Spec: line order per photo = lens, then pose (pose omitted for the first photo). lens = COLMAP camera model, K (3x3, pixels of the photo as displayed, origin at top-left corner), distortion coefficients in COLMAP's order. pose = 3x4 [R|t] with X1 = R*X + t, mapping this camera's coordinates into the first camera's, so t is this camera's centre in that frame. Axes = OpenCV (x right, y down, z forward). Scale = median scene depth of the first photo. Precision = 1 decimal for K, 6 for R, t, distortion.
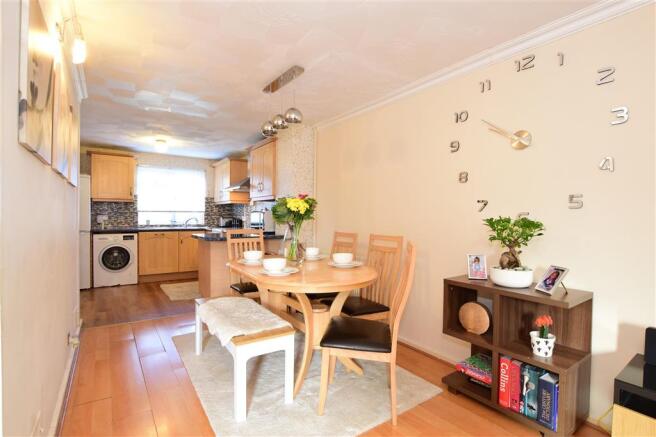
lens RADIAL K [[318.4, 0, 331.2], [0, 318.4, 220.2], [0, 0, 1]] dist [-0.026489, 0.000057]
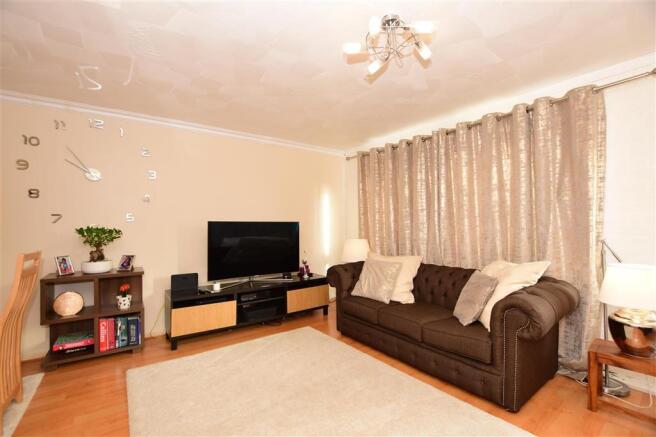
lens RADIAL K [[290.5, 0, 328.0], [0, 290.5, 220.9], [0, 0, 1]] dist [-0.027023, 0.001134]
pose [[-0.014864, 0.006640, 0.999867, -0.313243], [0.020001, 0.999780, -0.006342, -0.002968], [-0.999689, 0.019904, -0.014993, -0.030627]]
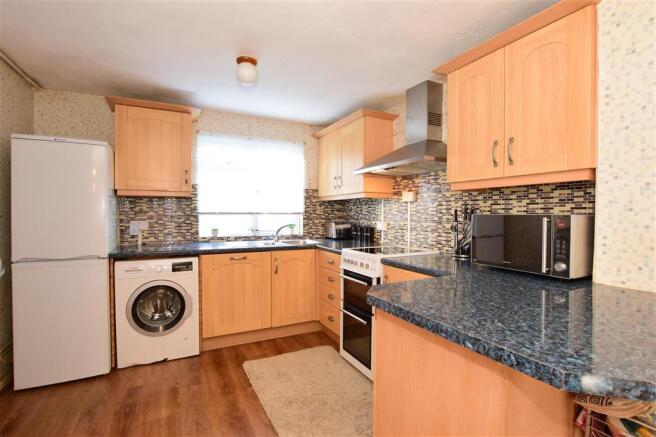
lens RADIAL K [[307.7, 0, 328.0], [0, 307.7, 218.5], [0, 0, 1]] dist [-0.033856, 0.000072]
pose [[0.990296, -0.001497, -0.138965, -0.362274], [0.001926, 0.999994, 0.002950, -0.023887], [0.138959, -0.003189, 0.990293, 0.577545]]
